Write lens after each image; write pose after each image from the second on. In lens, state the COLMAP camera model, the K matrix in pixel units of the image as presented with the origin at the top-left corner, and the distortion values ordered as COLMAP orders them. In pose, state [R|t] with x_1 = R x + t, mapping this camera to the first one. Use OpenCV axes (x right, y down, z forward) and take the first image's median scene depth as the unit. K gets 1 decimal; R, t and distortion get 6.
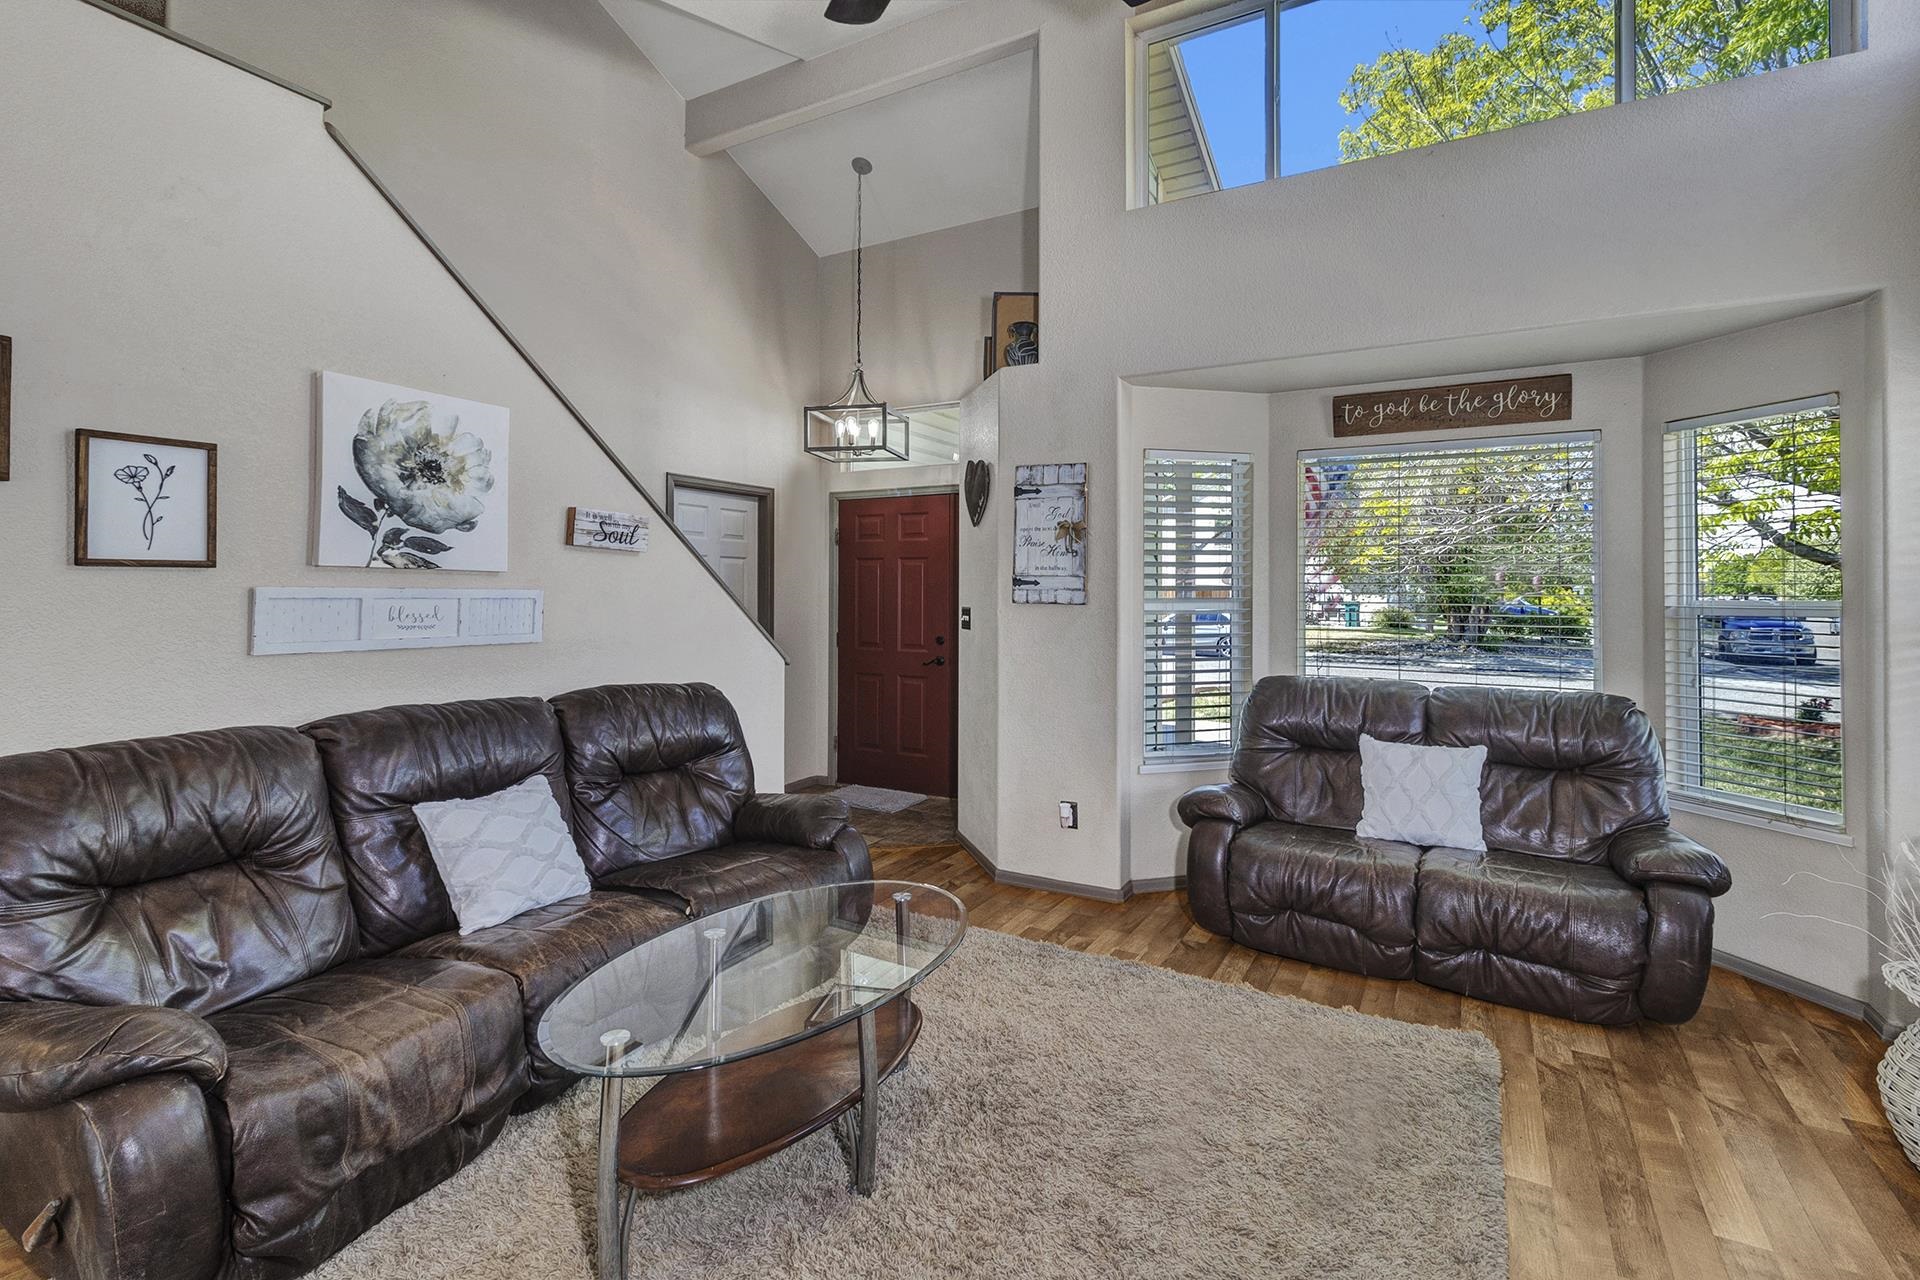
lens RADIAL K [[887.7, 0, 964.1], [0, 887.7, 596.0], [0, 0, 1]] dist [0.002705, 0.000518]
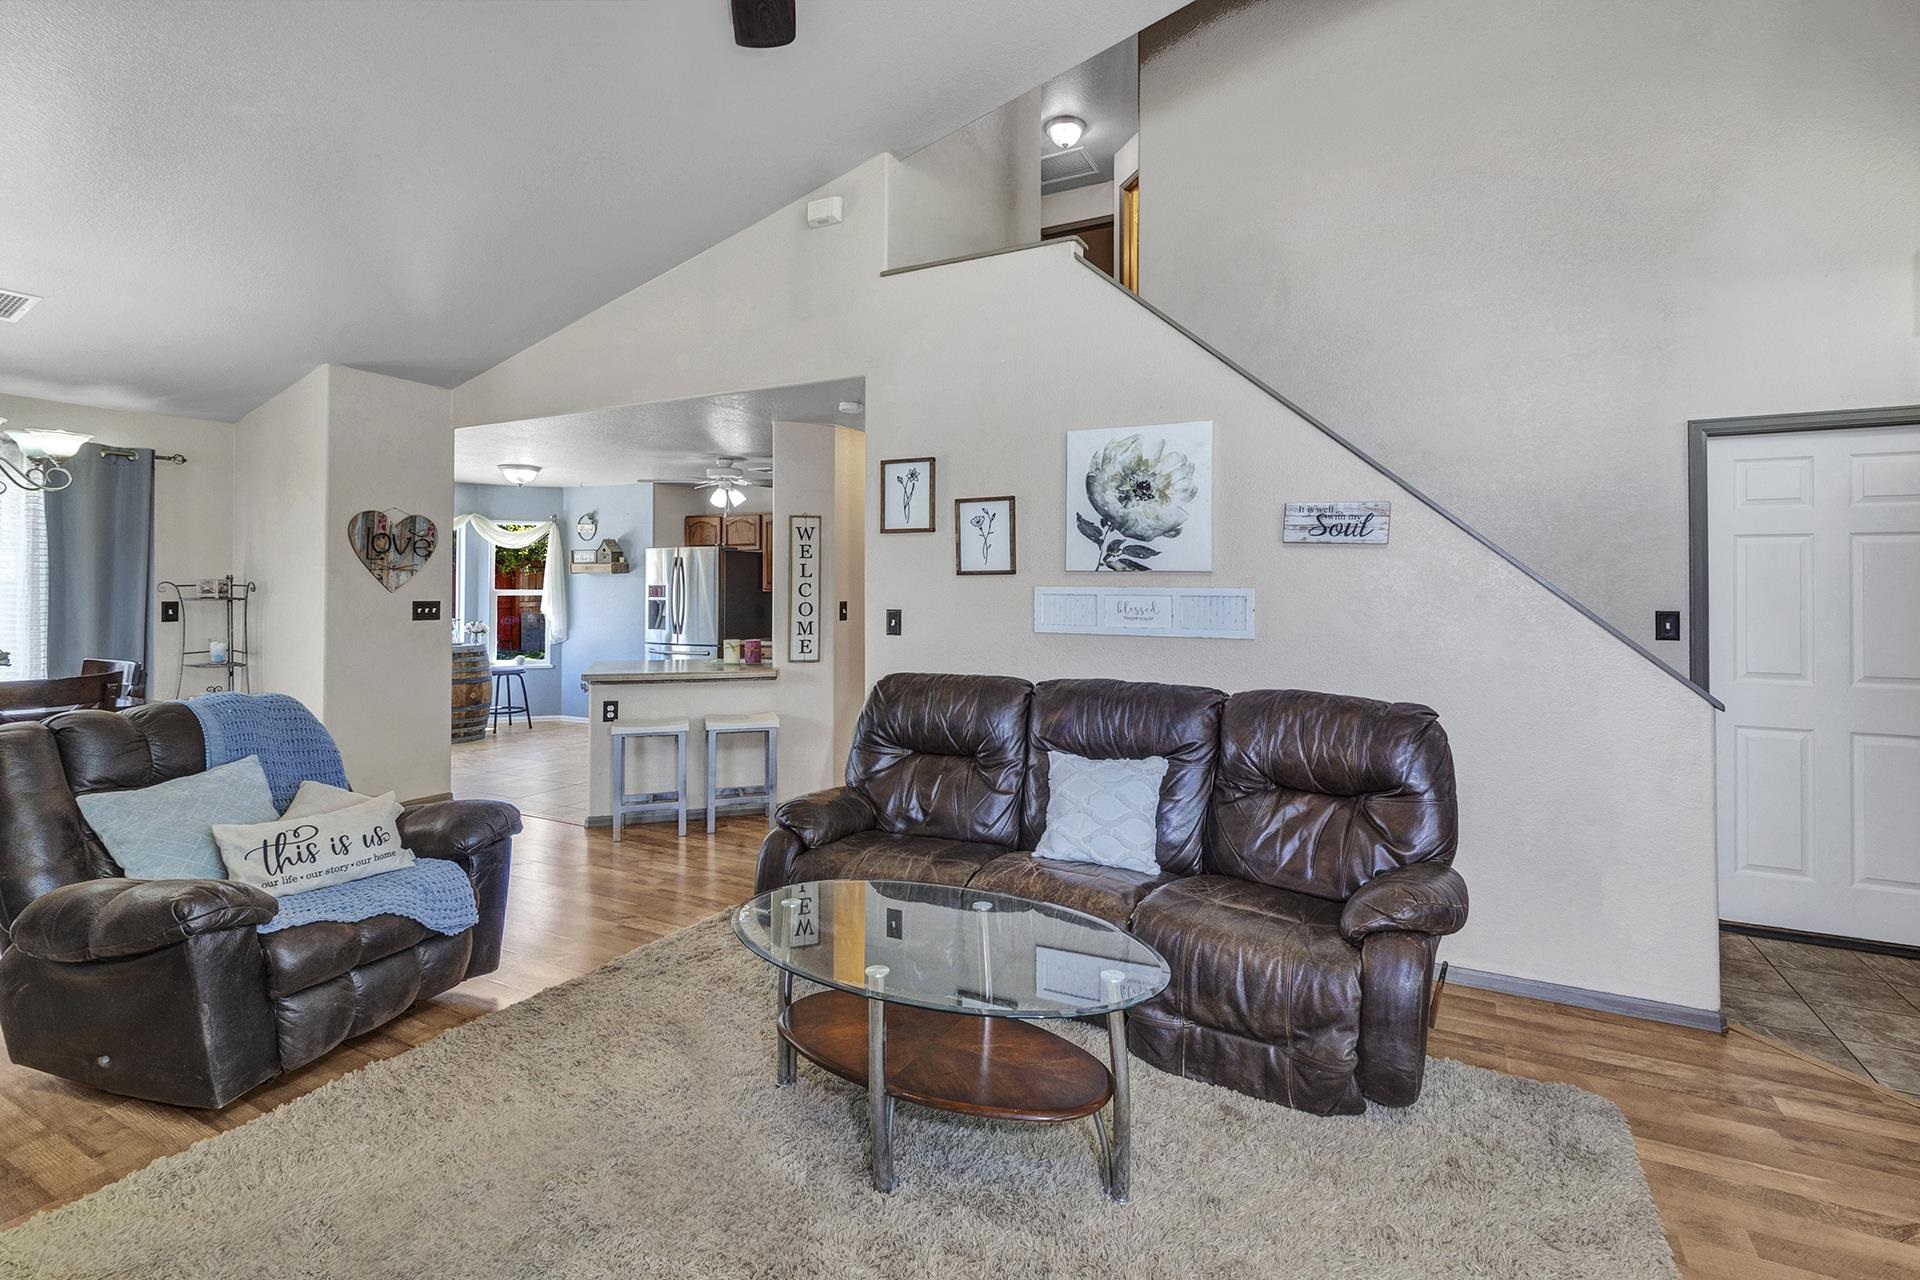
lens RADIAL K [[897.3, 0, 989.1], [0, 897.3, 577.7], [0, 0, 1]] dist [0.004281, 0.000167]
pose [[0.072274, -0.021059, -0.997162, 0.598600], [-0.007856, 0.999734, -0.021683, 0.006925], [0.997354, 0.009401, 0.072089, 0.692853]]
